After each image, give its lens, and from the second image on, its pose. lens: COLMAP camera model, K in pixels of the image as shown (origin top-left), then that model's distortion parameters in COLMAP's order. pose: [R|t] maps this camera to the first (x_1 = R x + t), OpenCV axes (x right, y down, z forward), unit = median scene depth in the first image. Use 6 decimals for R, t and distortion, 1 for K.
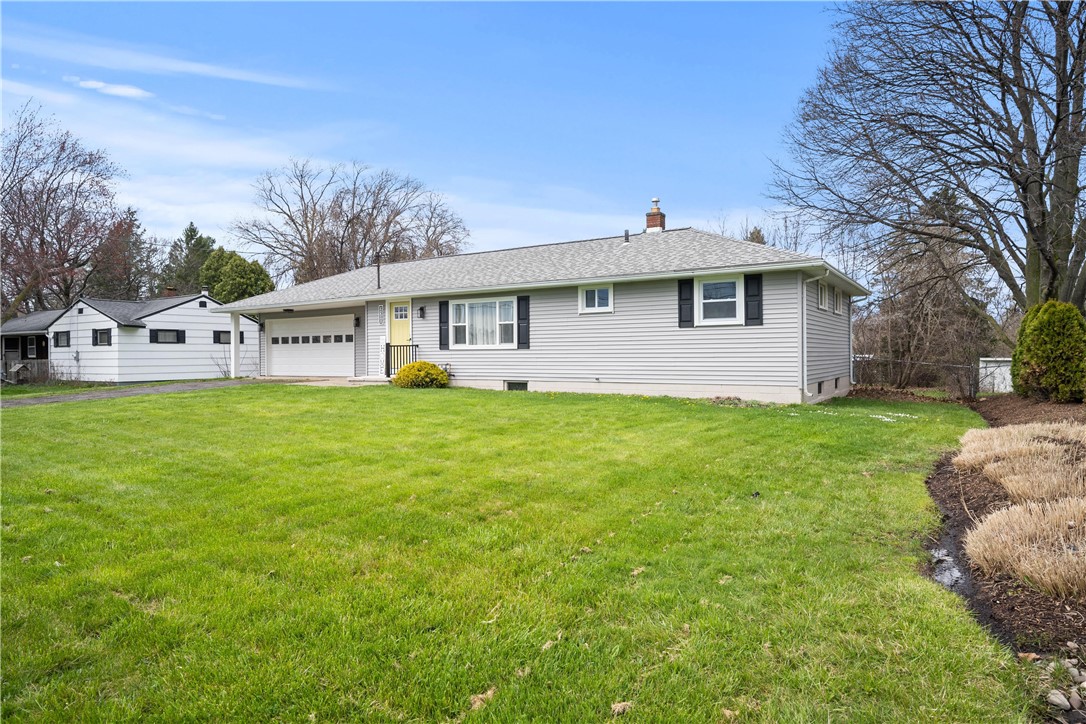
lens RADIAL K [[640.3, 0, 543.0], [0, 640.3, 362.0], [0, 0, 1]] dist [0.012850, -0.000149]
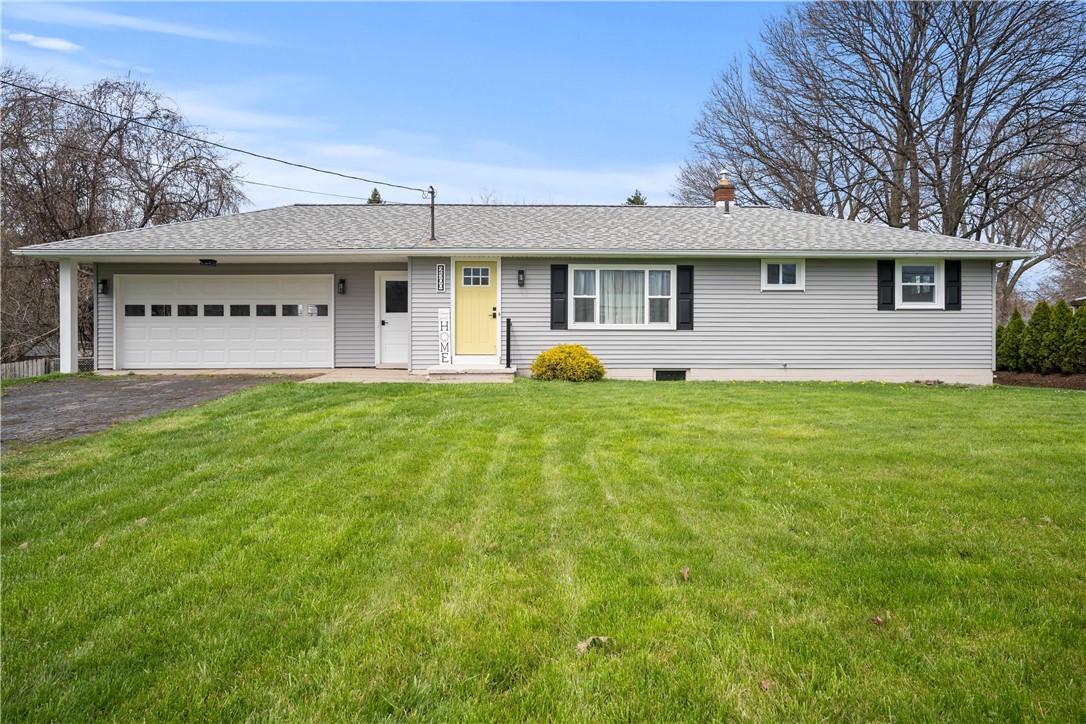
lens RADIAL K [[640.3, 0, 543.0], [0, 640.3, 362.0], [0, 0, 1]] dist [0.012850, -0.000149]
pose [[0.821466, -0.008801, 0.570190, -0.645667], [0.000140, 0.999884, 0.015233, 0.008206], [-0.570258, -0.012434, 0.821372, 0.421451]]
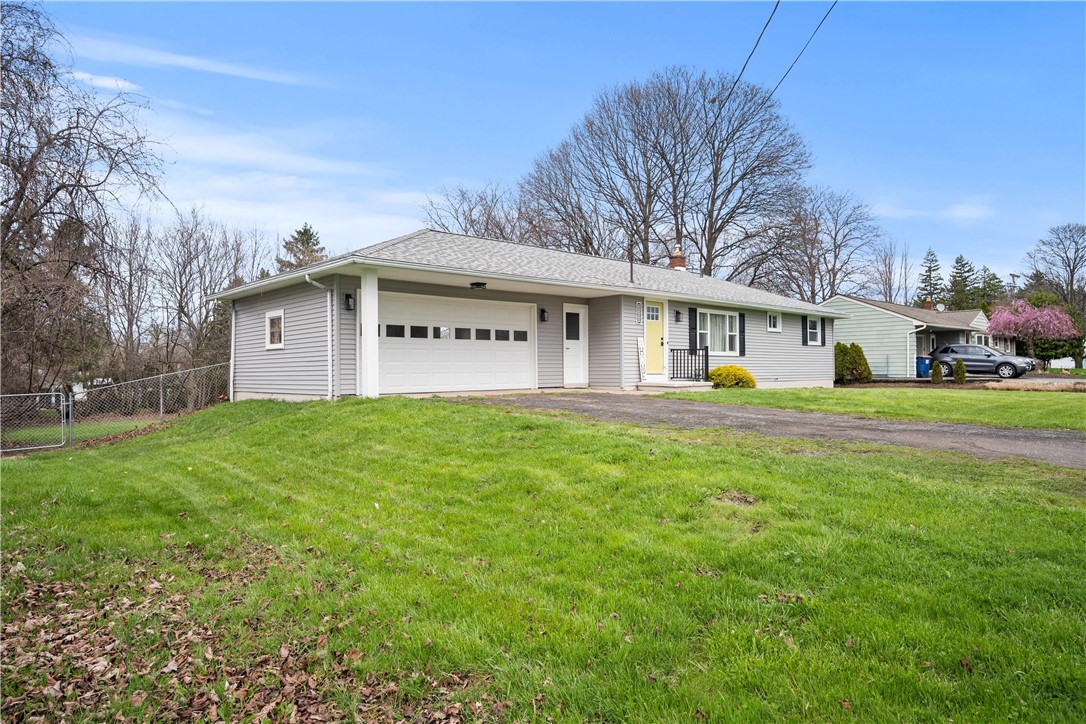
lens RADIAL K [[640.3, 0, 543.0], [0, 640.3, 362.0], [0, 0, 1]] dist [0.012850, -0.000149]
pose [[0.250363, 0.005257, 0.968138, -1.295548], [0.004907, 0.999966, -0.006699, -0.003464], [-0.968140, 0.006428, 0.250328, 1.050573]]
